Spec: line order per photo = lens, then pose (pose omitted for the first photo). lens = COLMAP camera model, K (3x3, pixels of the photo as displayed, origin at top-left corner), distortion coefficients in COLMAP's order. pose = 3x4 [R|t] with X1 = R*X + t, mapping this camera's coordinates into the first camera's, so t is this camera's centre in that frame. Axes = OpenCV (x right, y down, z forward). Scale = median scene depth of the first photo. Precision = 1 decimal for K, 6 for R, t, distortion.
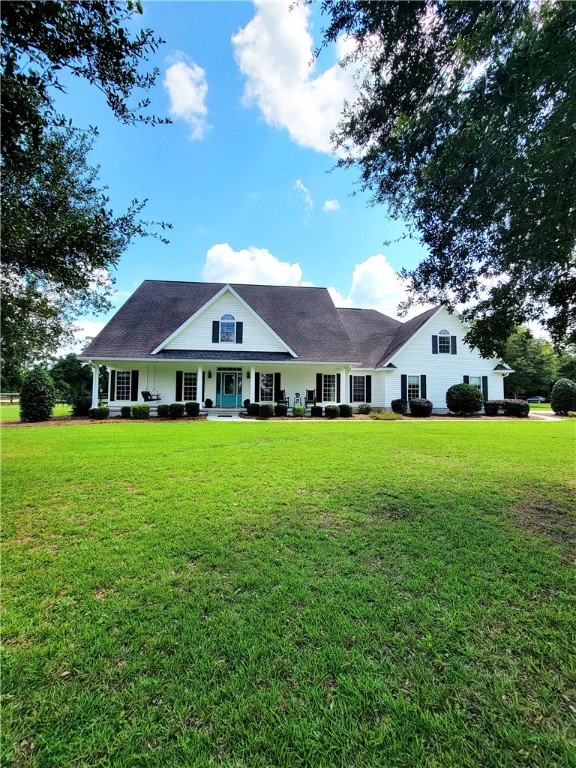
lens RADIAL K [[315.4, 0, 288.6], [0, 315.4, 381.4], [0, 0, 1]] dist [-0.001456, 0.000242]
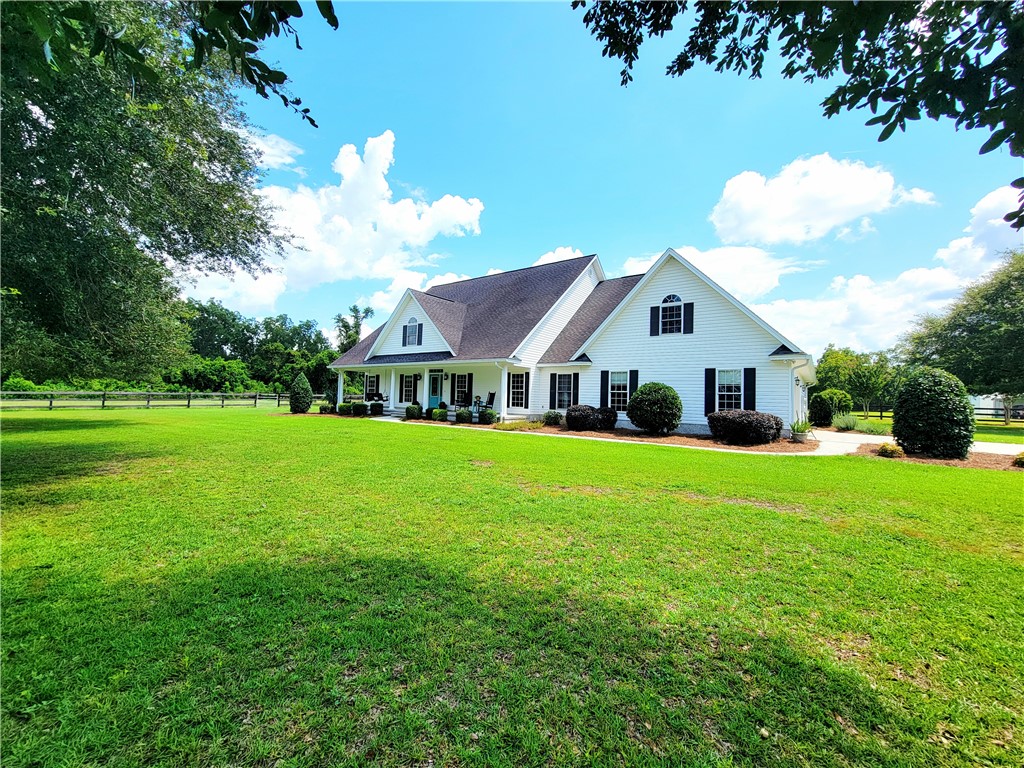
lens RADIAL K [[420.5, 0, 509.7], [0, 420.5, 383.7], [0, 0, 1]] dist [-0.001456, 0.000242]
pose [[0.731738, -0.011884, -0.681483, 0.895280], [0.010258, 0.999927, -0.006423, 0.011516], [0.681509, -0.002290, 0.731806, 0.202398]]
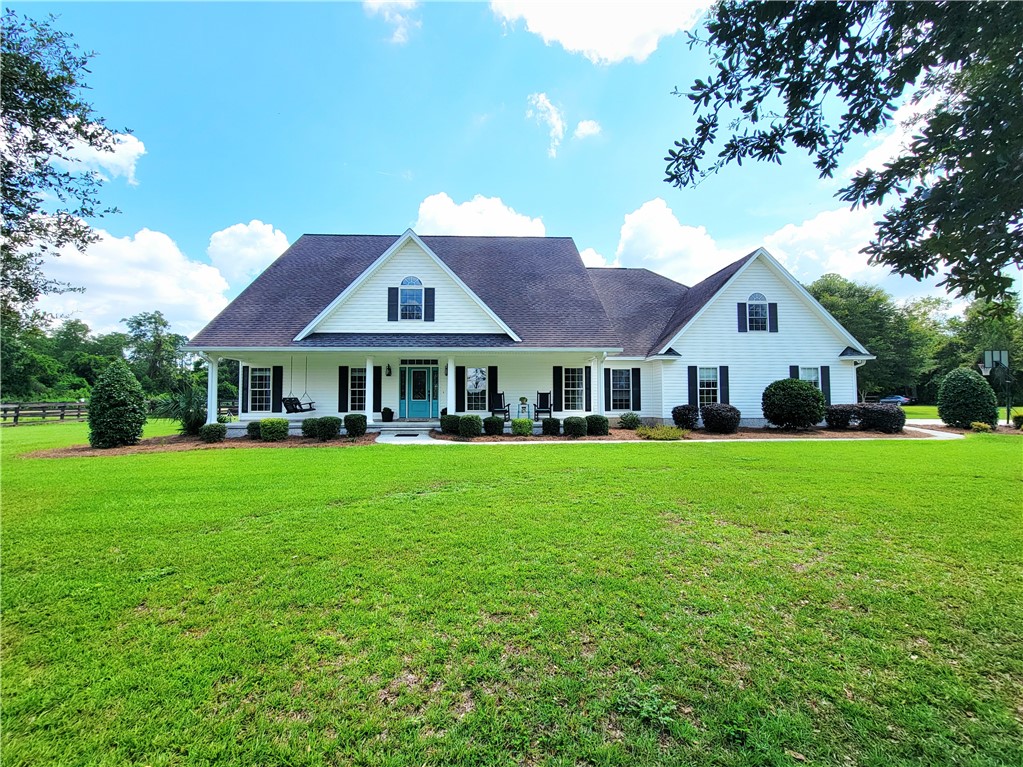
lens RADIAL K [[420.1, 0, 509.2], [0, 420.1, 383.2], [0, 0, 1]] dist [-0.001456, 0.000242]
pose [[0.997946, -0.014361, -0.062429, 0.053654], [0.014935, 0.999850, 0.008730, 0.000188], [0.062294, -0.009645, 0.998011, 0.142975]]
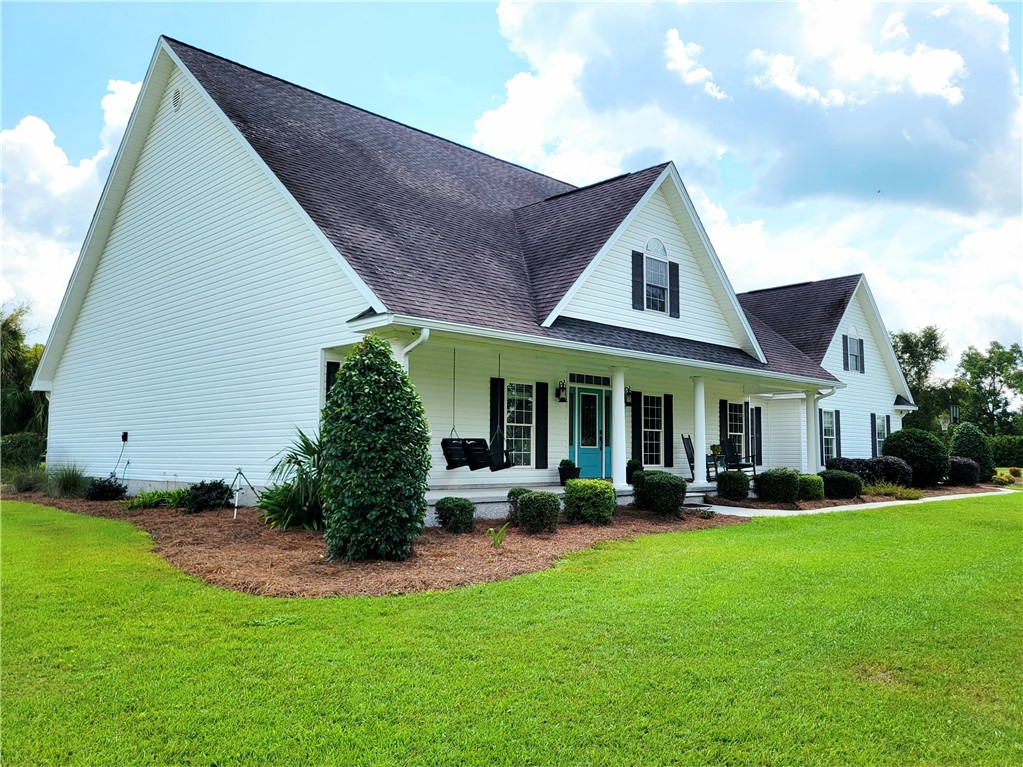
lens RADIAL K [[801.9, 0, 511.5], [0, 801.9, 383.5], [0, 0, 1]] dist [0.002105, 0.000514]
pose [[0.786816, 0.050321, 0.615132, -0.853529], [-0.034722, 0.998701, -0.037286, 0.003912], [-0.616210, 0.007979, 0.787542, 0.322898]]
